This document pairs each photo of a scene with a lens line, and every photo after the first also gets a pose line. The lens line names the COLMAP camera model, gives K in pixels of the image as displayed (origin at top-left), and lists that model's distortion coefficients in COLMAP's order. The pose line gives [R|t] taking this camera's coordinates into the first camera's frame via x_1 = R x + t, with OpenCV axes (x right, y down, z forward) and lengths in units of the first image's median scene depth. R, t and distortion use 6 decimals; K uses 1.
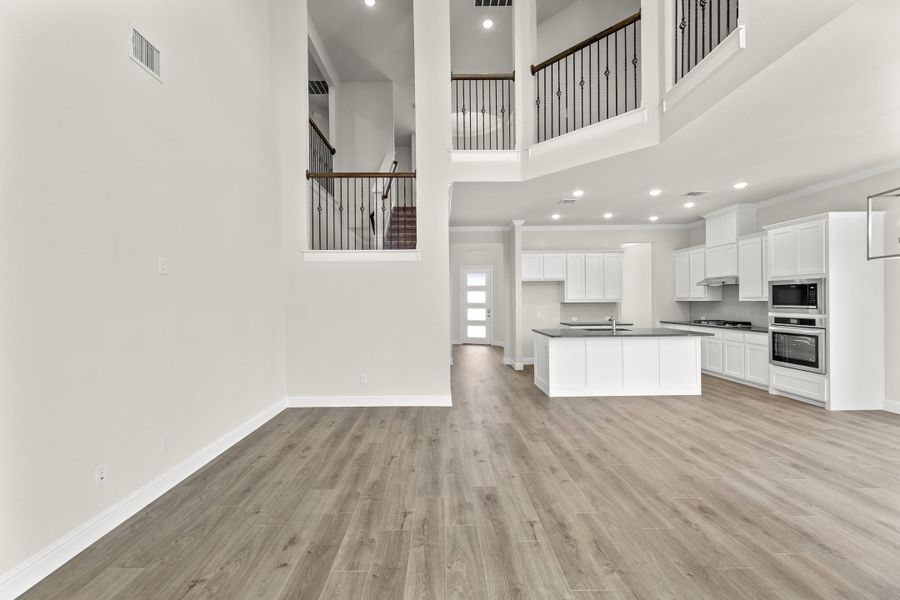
lens RADIAL K [[365.7, 0, 443.7], [0, 365.7, 299.1], [0, 0, 1]] dist [-0.000182, 0.000054]
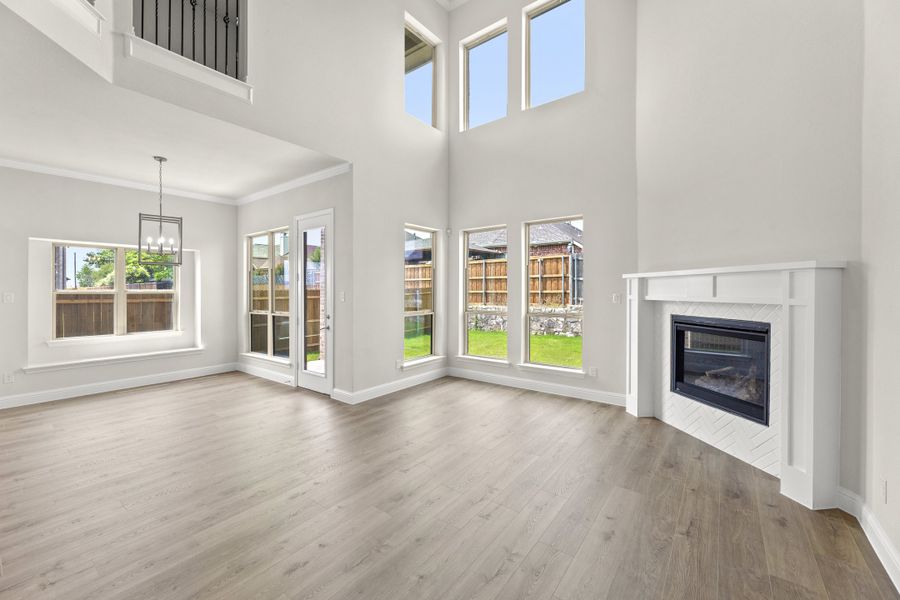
lens RADIAL K [[365.2, 0, 440.2], [0, 365.2, 291.1], [0, 0, 1]] dist [-0.000351, -0.000106]
pose [[-0.785560, 0.011803, 0.618673, -0.260035], [0.009963, 0.999930, -0.006426, 0.004458], [-0.618705, 0.001115, -0.785622, 0.786775]]
